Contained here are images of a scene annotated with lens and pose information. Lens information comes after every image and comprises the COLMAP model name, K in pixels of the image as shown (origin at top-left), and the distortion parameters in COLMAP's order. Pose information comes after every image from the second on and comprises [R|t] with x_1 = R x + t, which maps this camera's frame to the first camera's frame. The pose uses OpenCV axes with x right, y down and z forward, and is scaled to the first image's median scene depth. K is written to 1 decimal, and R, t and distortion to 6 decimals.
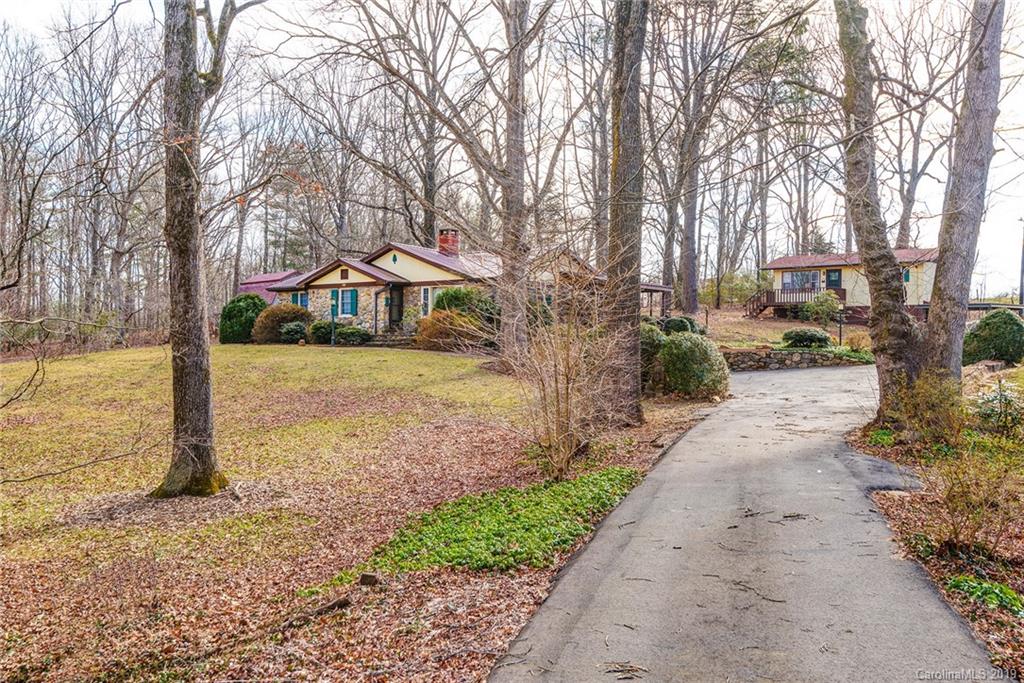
lens RADIAL K [[906.0, 0, 519.5], [0, 906.0, 334.1], [0, 0, 1]] dist [-0.009013, -0.000940]
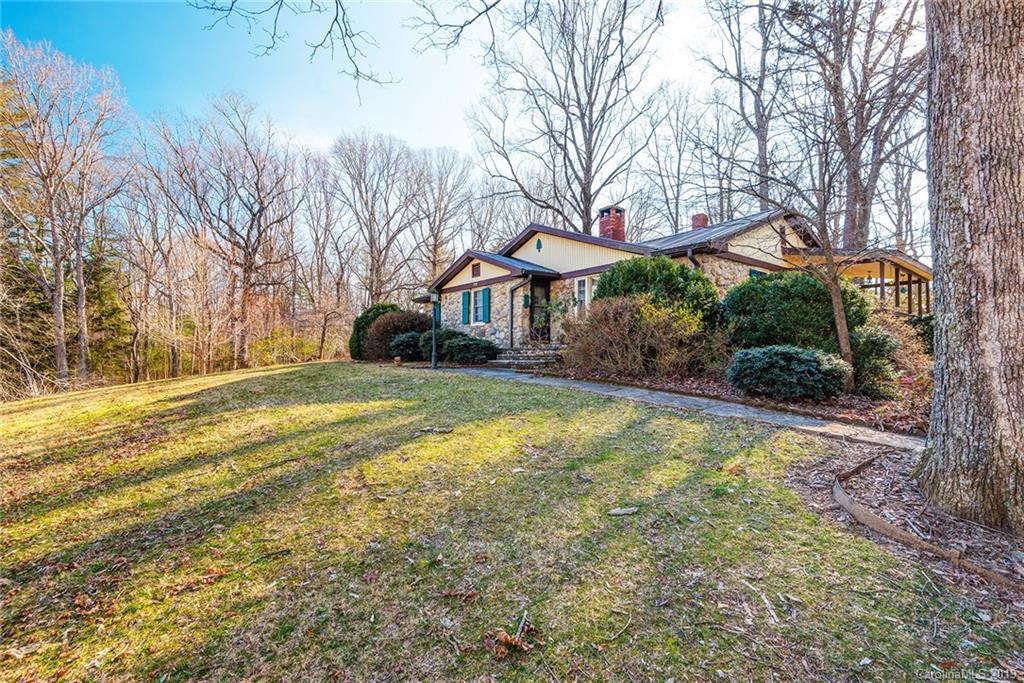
lens RADIAL K [[480.0, 0, 515.5], [0, 480.0, 339.4], [0, 0, 1]] dist [-0.003121, -0.000678]
pose [[0.968252, -0.013083, -0.249635, -0.059867], [0.009378, 0.999828, -0.016025, -0.000193], [0.249801, 0.013175, 0.968208, 0.619703]]
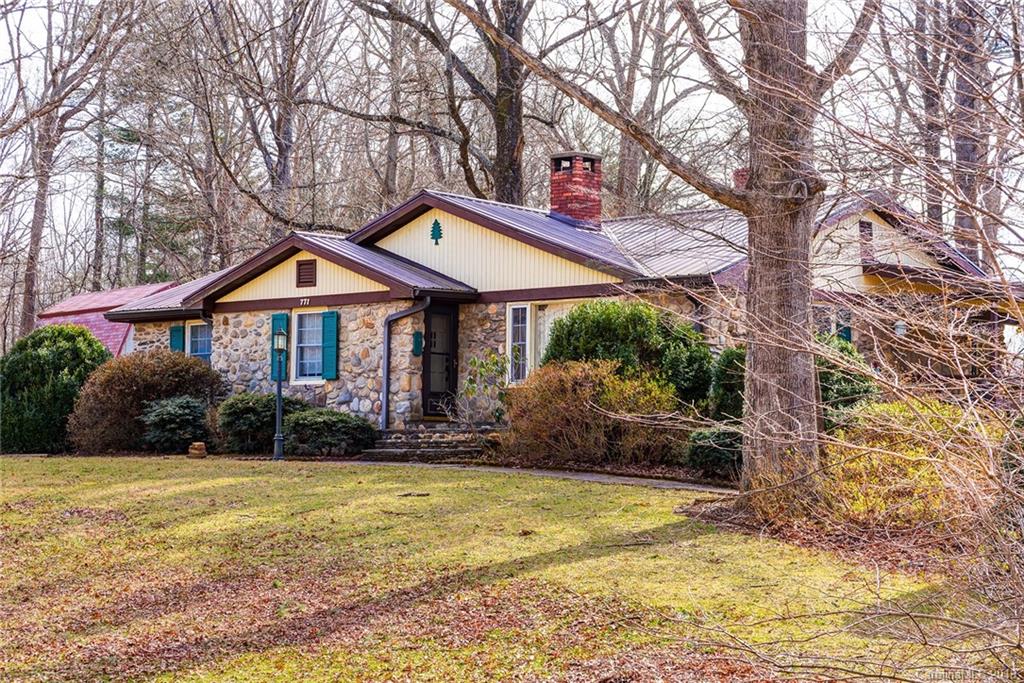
lens RADIAL K [[2213.2, 0, 510.3], [0, 2213.2, 342.0], [0, 0, 1]] dist [-0.034463, 0.000000]
pose [[0.996143, -0.001907, -0.087727, -0.025040], [-0.002200, 0.998907, -0.046699, 0.006727], [0.087720, 0.046712, 0.995049, 0.076149]]
